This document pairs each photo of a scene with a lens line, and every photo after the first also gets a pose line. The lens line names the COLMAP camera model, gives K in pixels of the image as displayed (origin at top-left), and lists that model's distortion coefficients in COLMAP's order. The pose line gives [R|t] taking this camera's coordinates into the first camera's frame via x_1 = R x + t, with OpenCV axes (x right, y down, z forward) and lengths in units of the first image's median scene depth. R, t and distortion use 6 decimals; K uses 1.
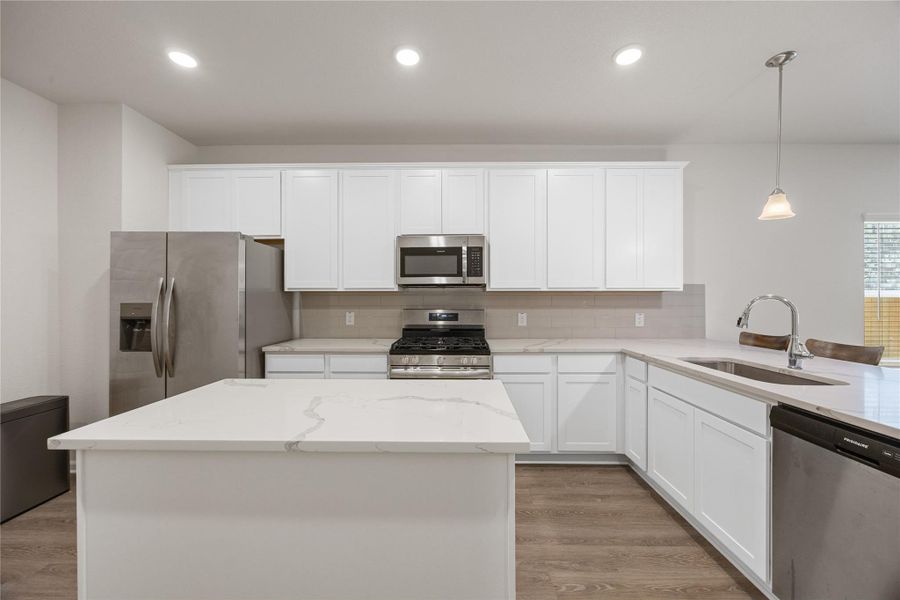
lens RADIAL K [[350.5, 0, 450.0], [0, 350.5, 300.0], [0, 0, 1]] dist [0.013087, -0.000076]
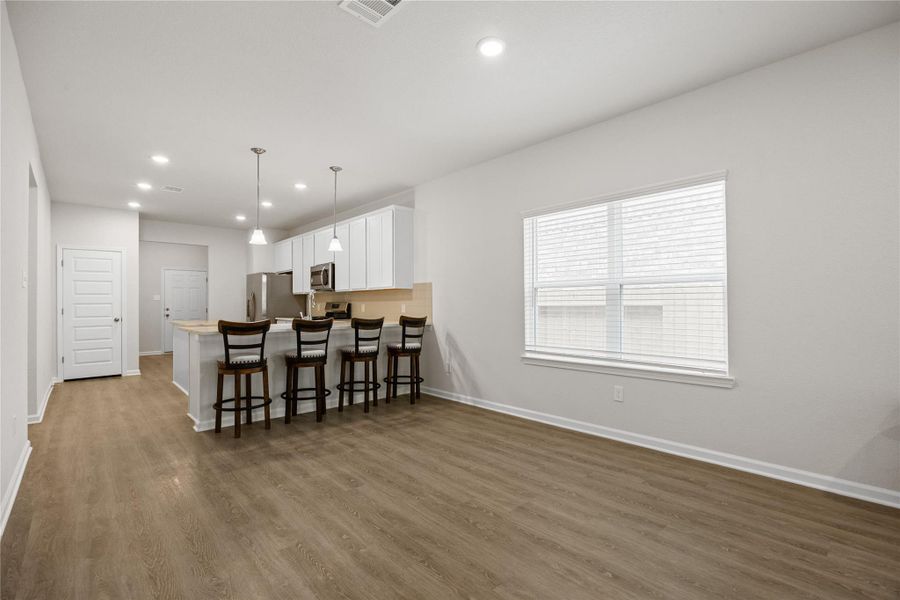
lens RADIAL K [[415.3, 0, 450.0], [0, 415.3, 300.0], [0, 0, 1]] dist [-0.000310, -0.000005]
pose [[0.668305, -0.007986, -0.743844, 2.175444], [0.019709, 0.999781, 0.006974, 0.014203], [0.743626, -0.019322, 0.668317, -0.031945]]
